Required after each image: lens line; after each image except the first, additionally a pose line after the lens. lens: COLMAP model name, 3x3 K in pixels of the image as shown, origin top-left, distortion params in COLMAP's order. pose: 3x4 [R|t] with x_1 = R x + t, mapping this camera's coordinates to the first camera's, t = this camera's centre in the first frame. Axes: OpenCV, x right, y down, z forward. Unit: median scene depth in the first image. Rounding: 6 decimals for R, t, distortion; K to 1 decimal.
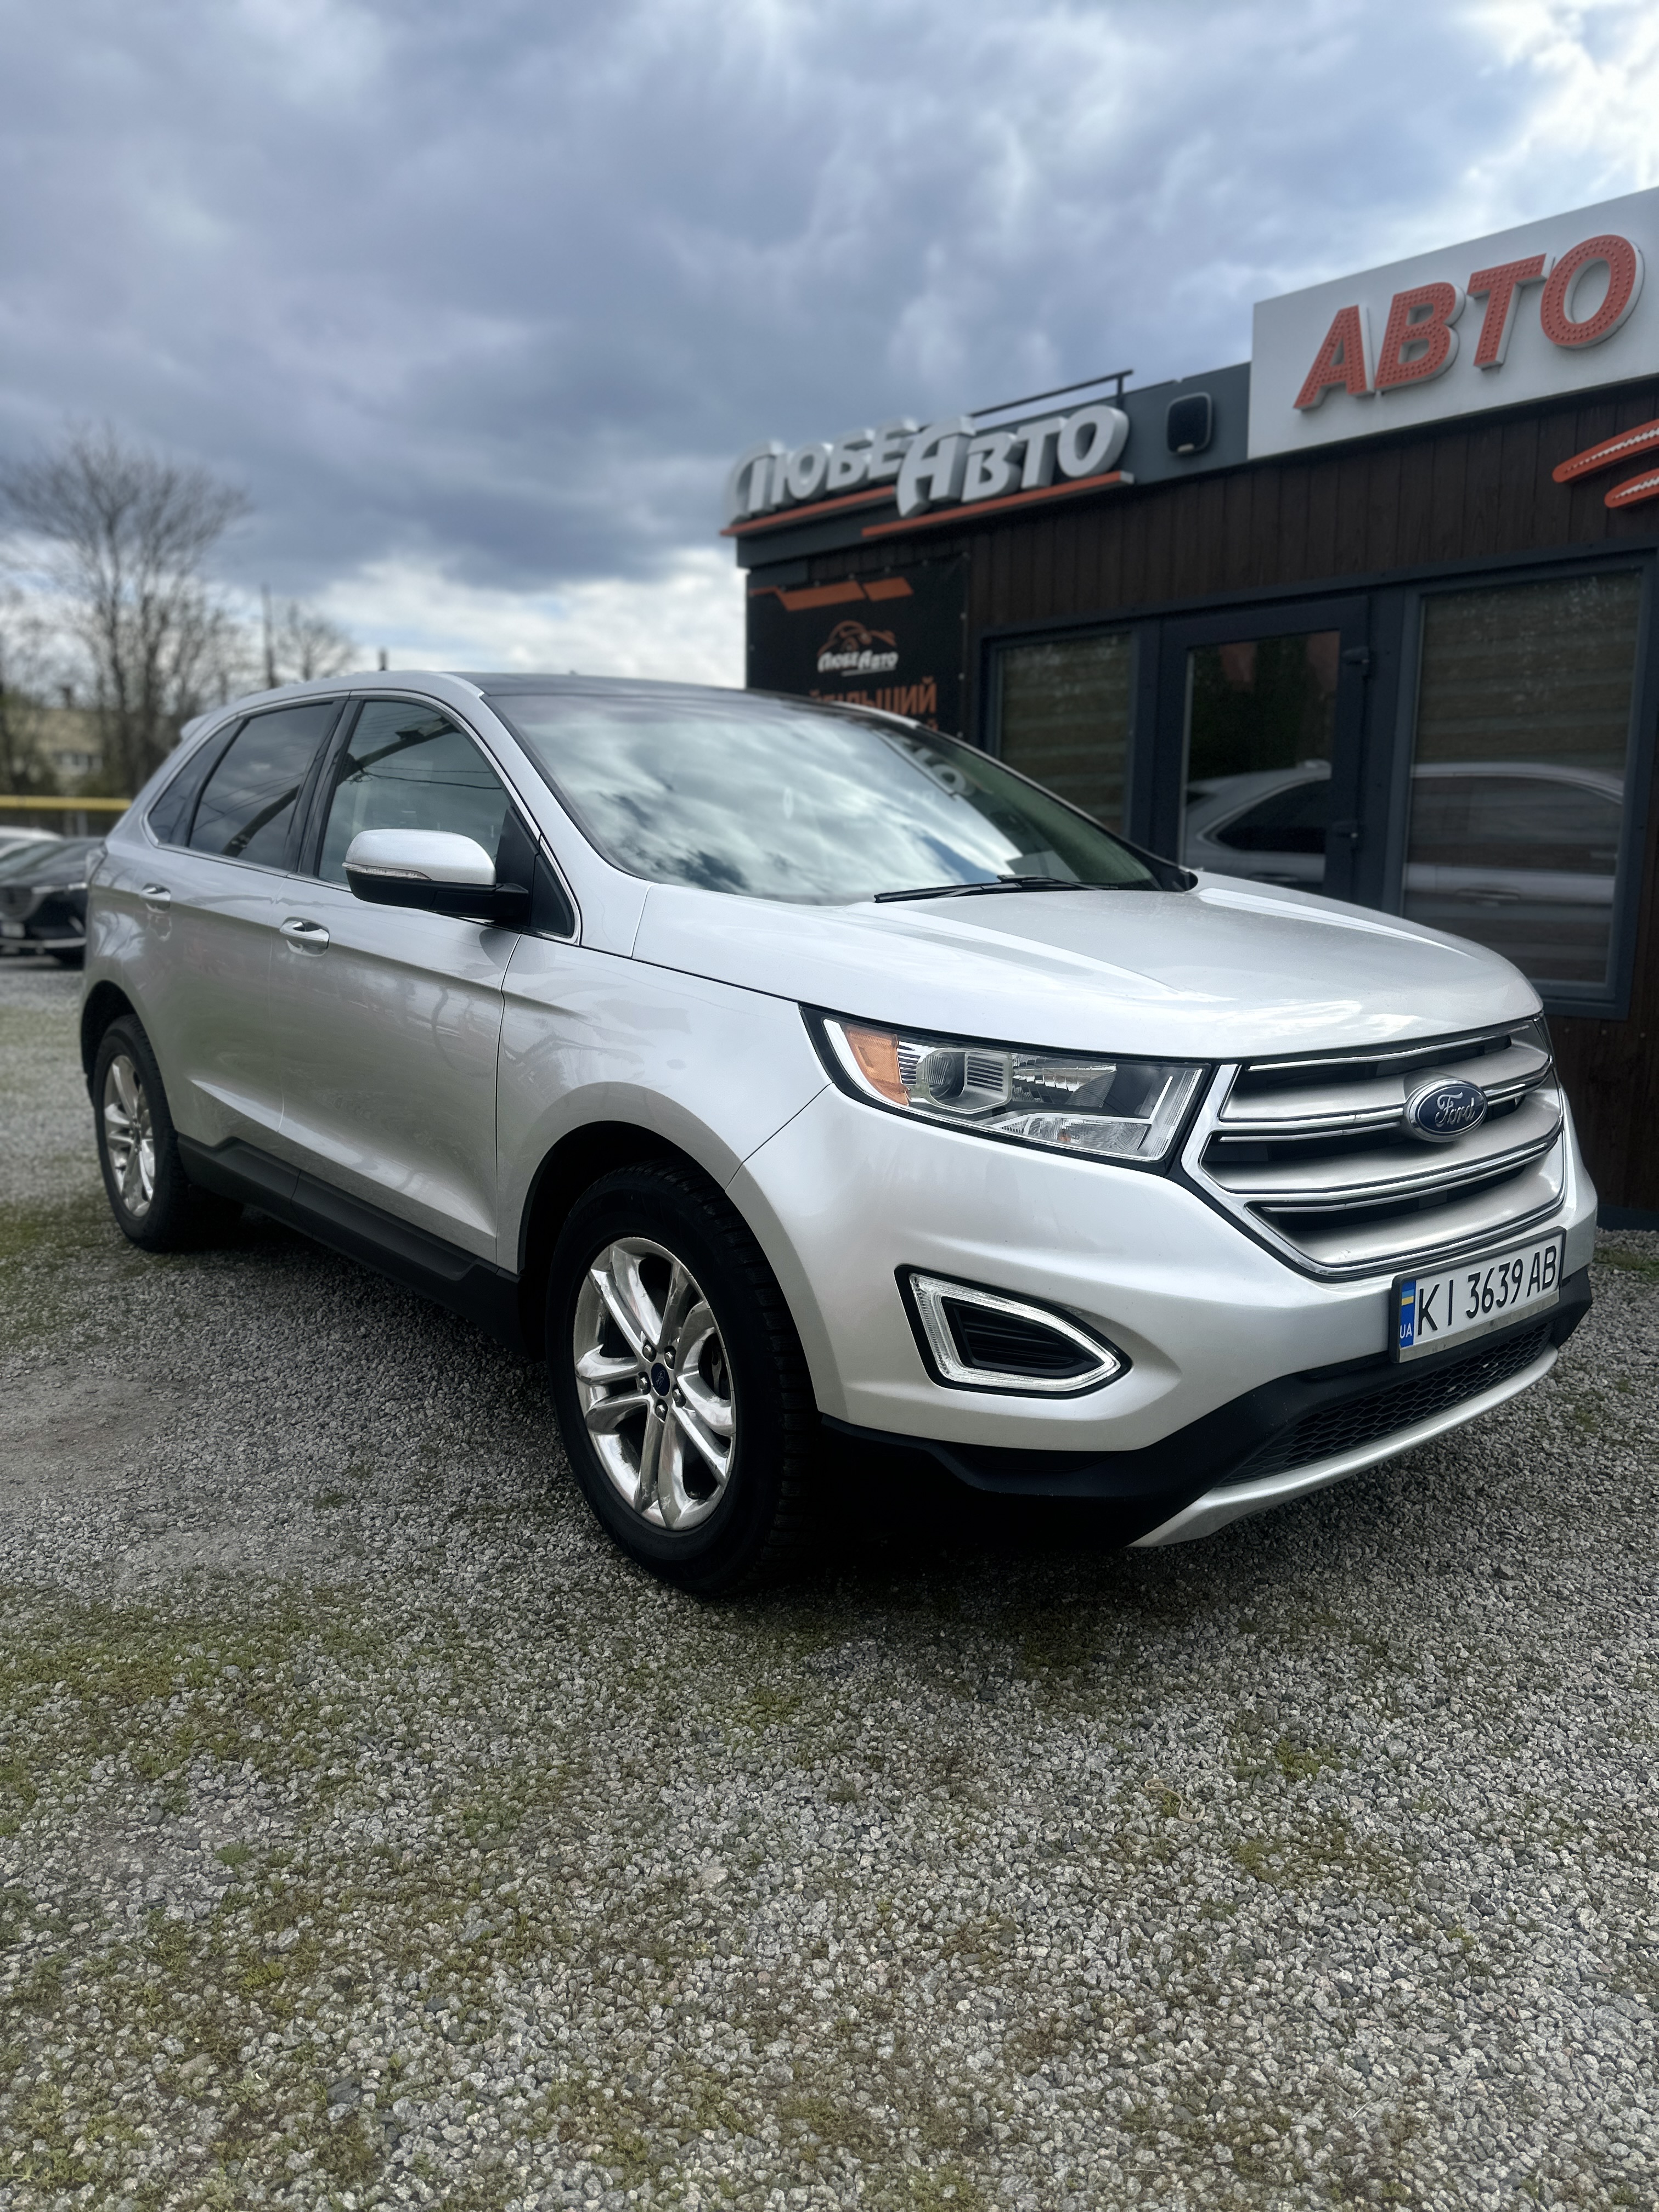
lens RADIAL K [[1600.3, 0, 832.2], [0, 1600.3, 1116.3], [0, 0, 1]] dist [0.010567, -0.023449]
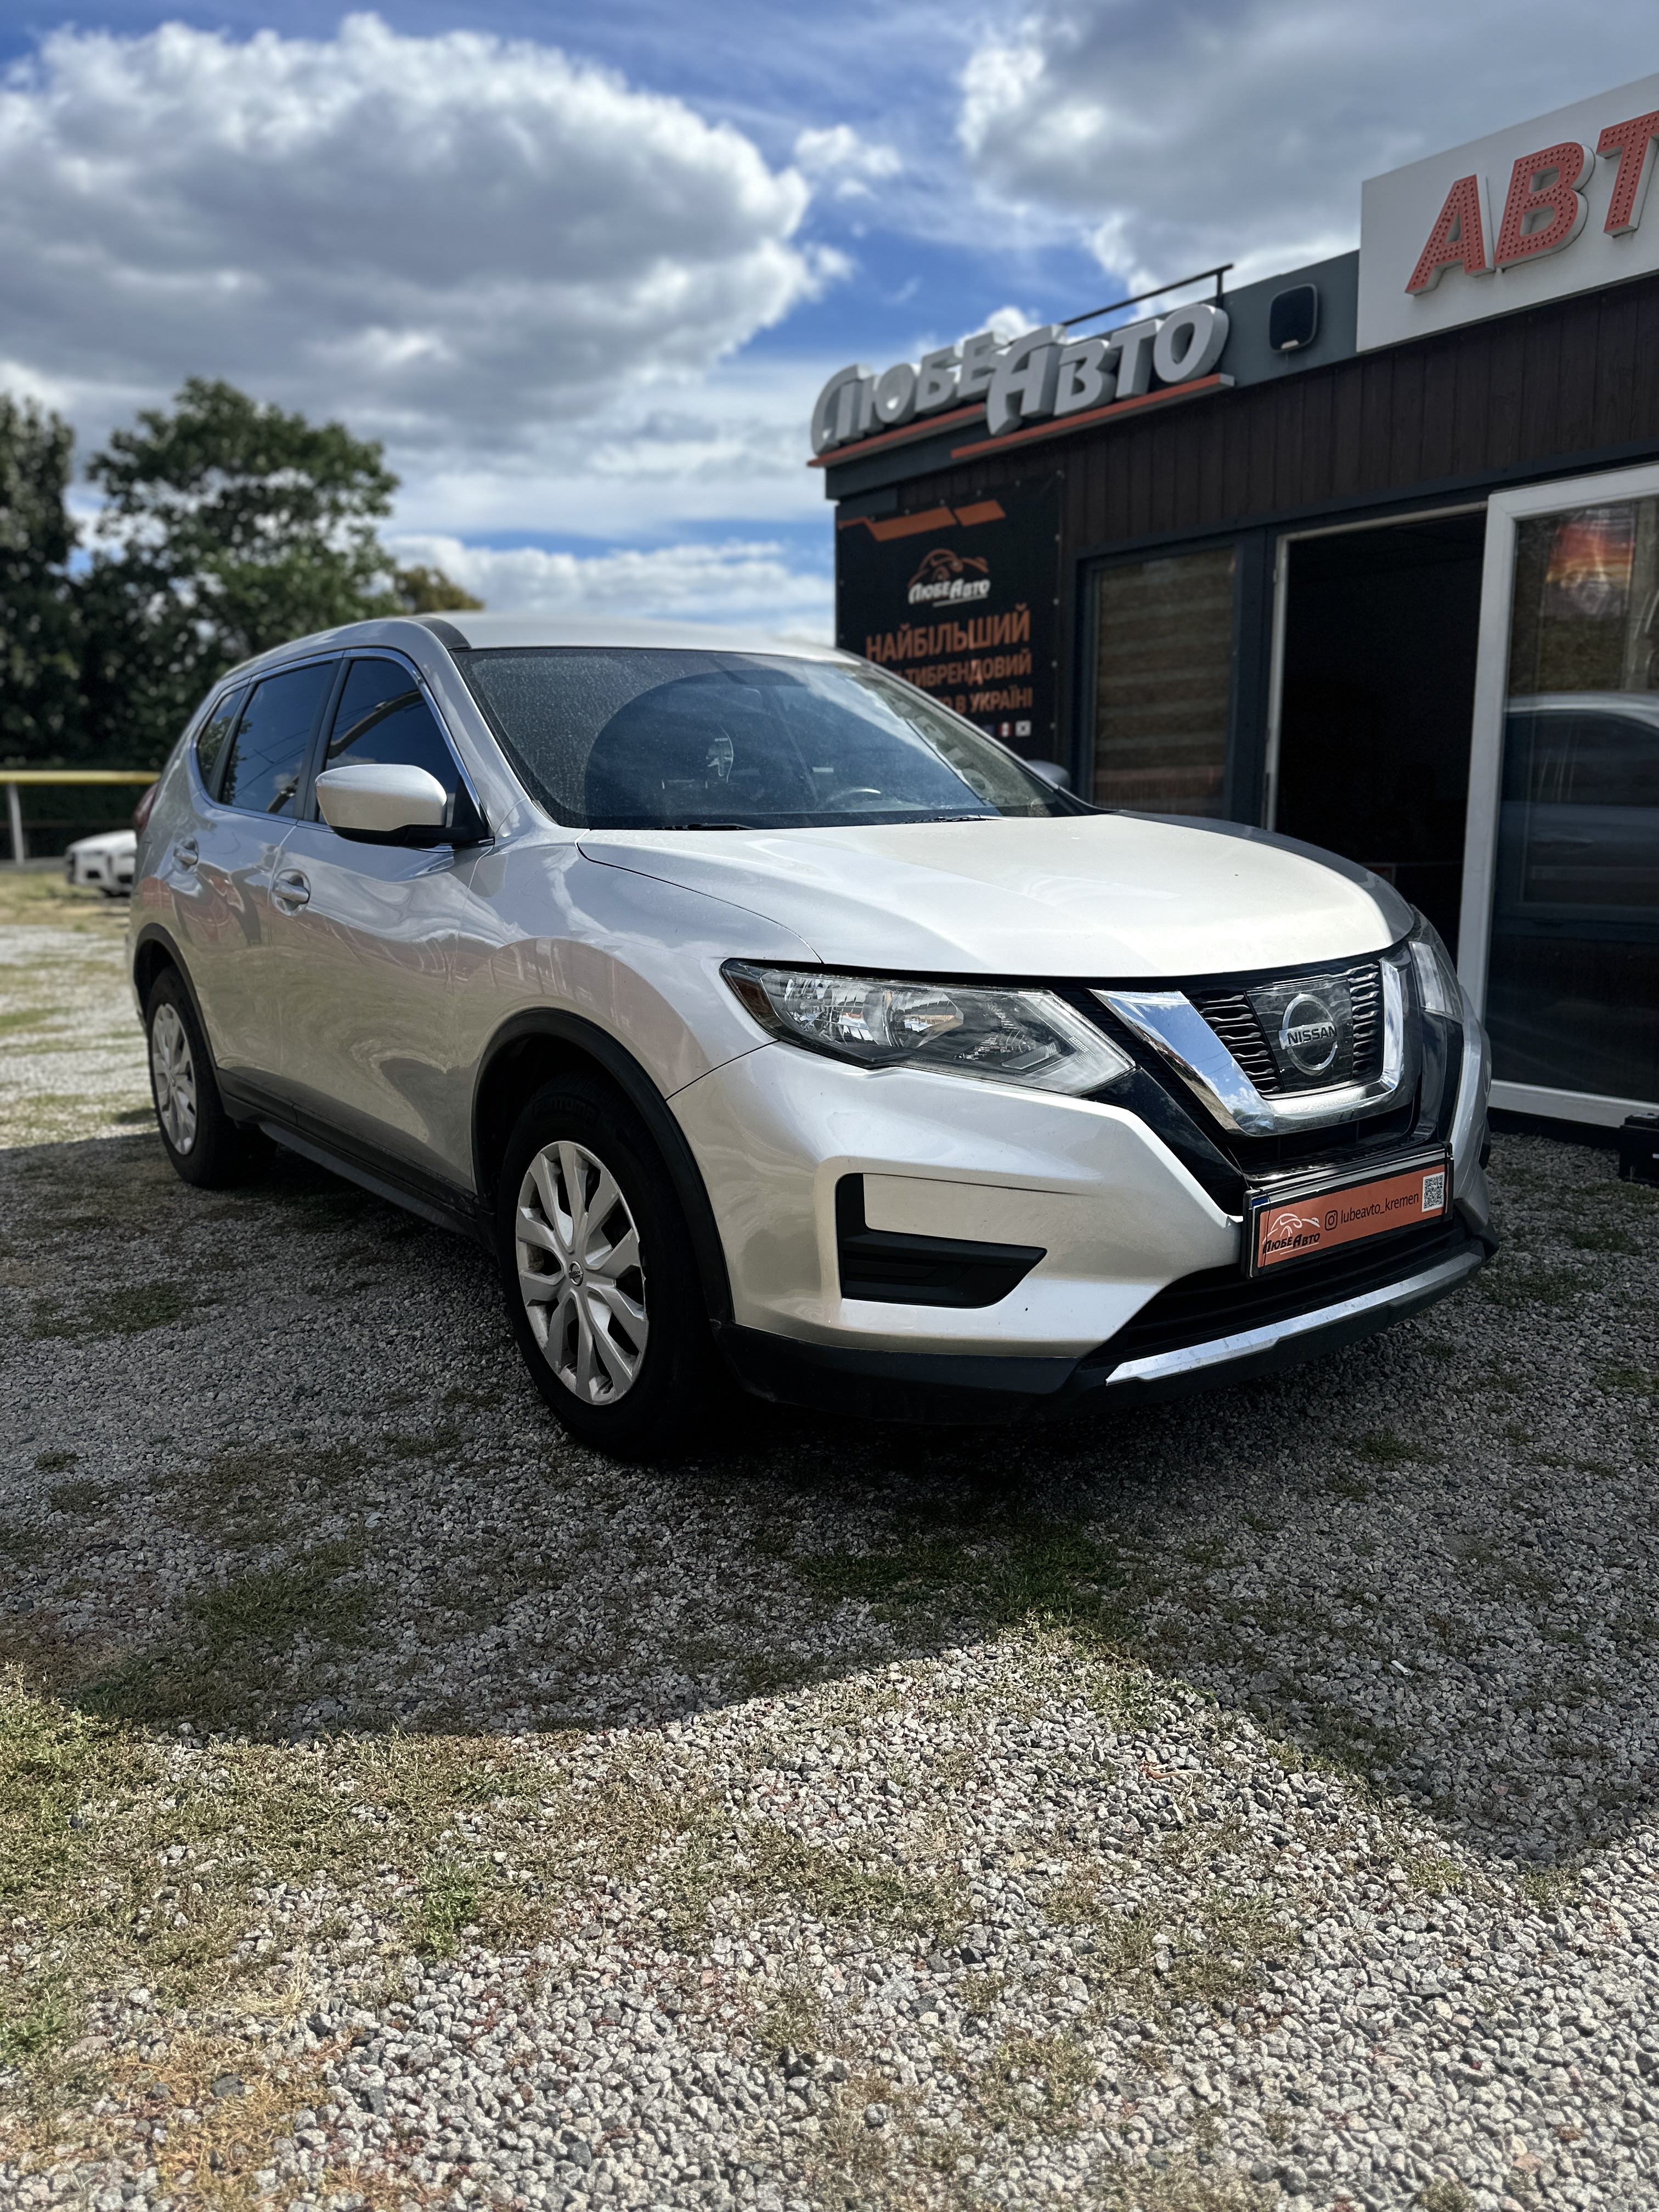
lens RADIAL K [[1600.3, 0, 834.8], [0, 1600.3, 1120.2], [0, 0, 1]] dist [0.010567, -0.023449]
pose [[0.996696, -0.003655, -0.081137, 0.029397], [0.005701, 0.999671, 0.024999, 0.009621], [0.081019, -0.025379, 0.996389, 0.036155]]
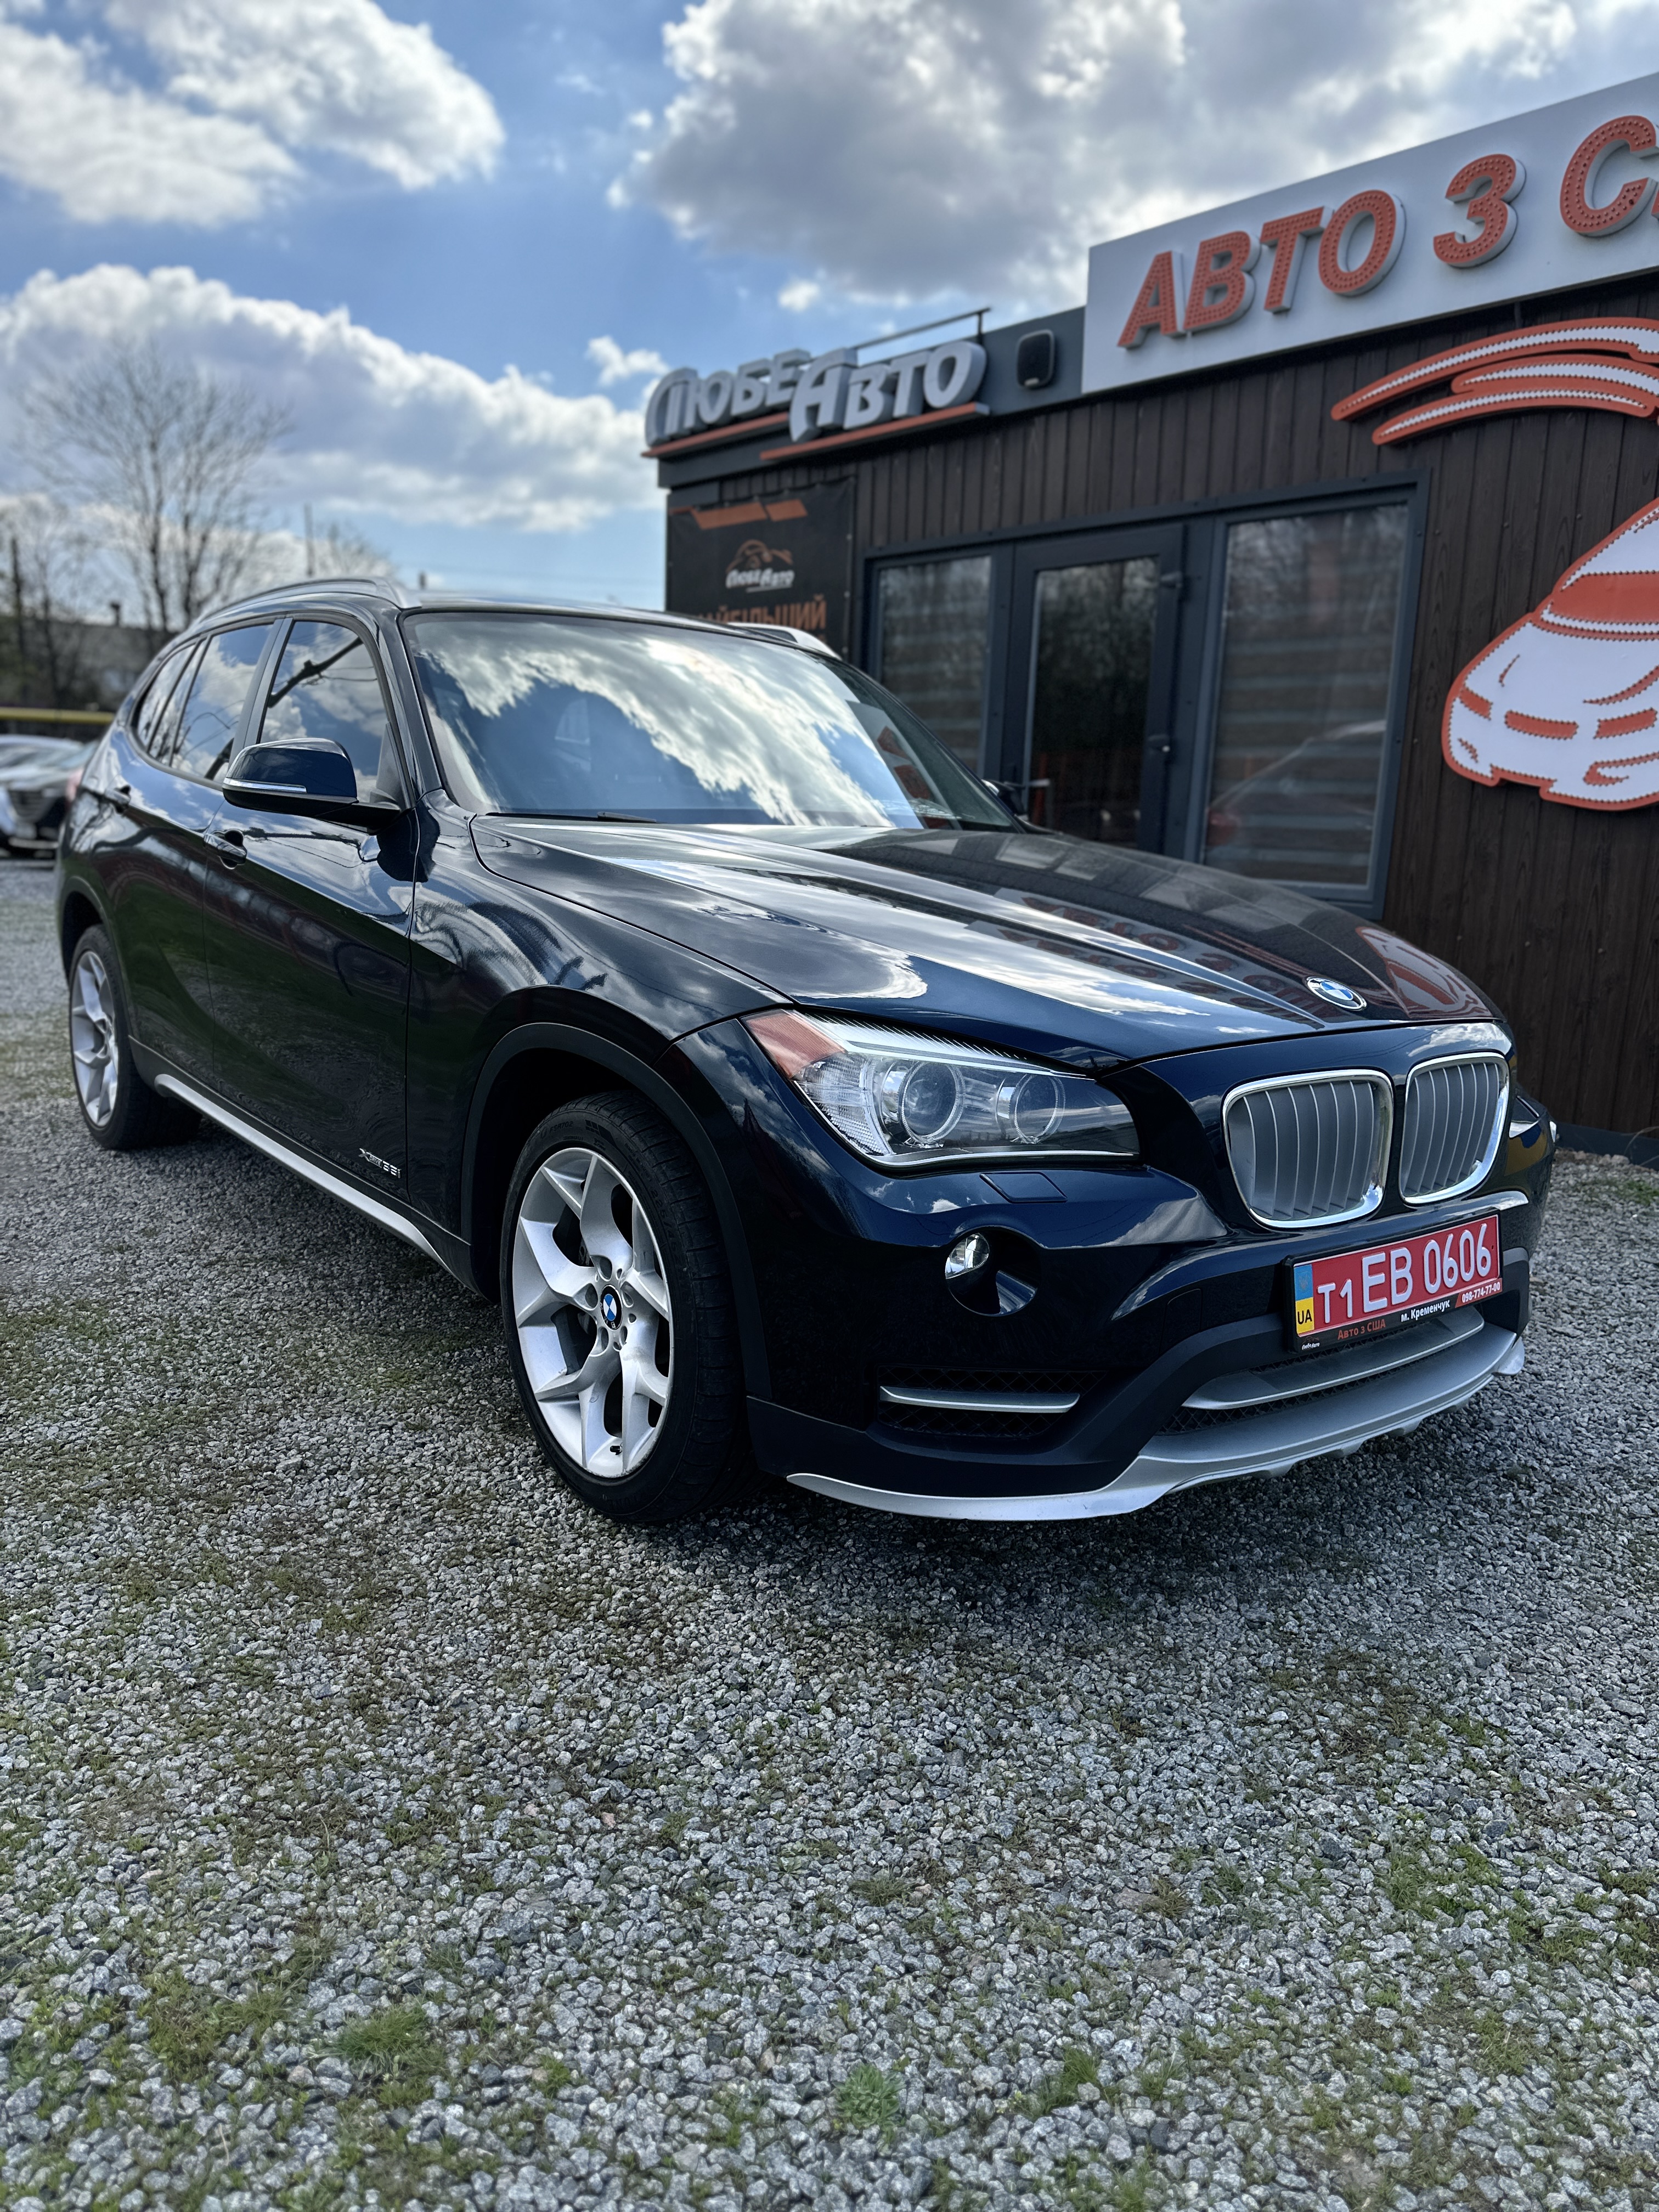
lens RADIAL K [[1600.3, 0, 837.6], [0, 1600.3, 1129.0], [0, 0, 1]] dist [0.010567, -0.023449]
pose [[0.999185, 0.031119, -0.025718, 0.128515], [-0.029924, 0.998511, 0.045615, 0.037617], [0.027099, -0.044808, 0.998628, -0.097395]]
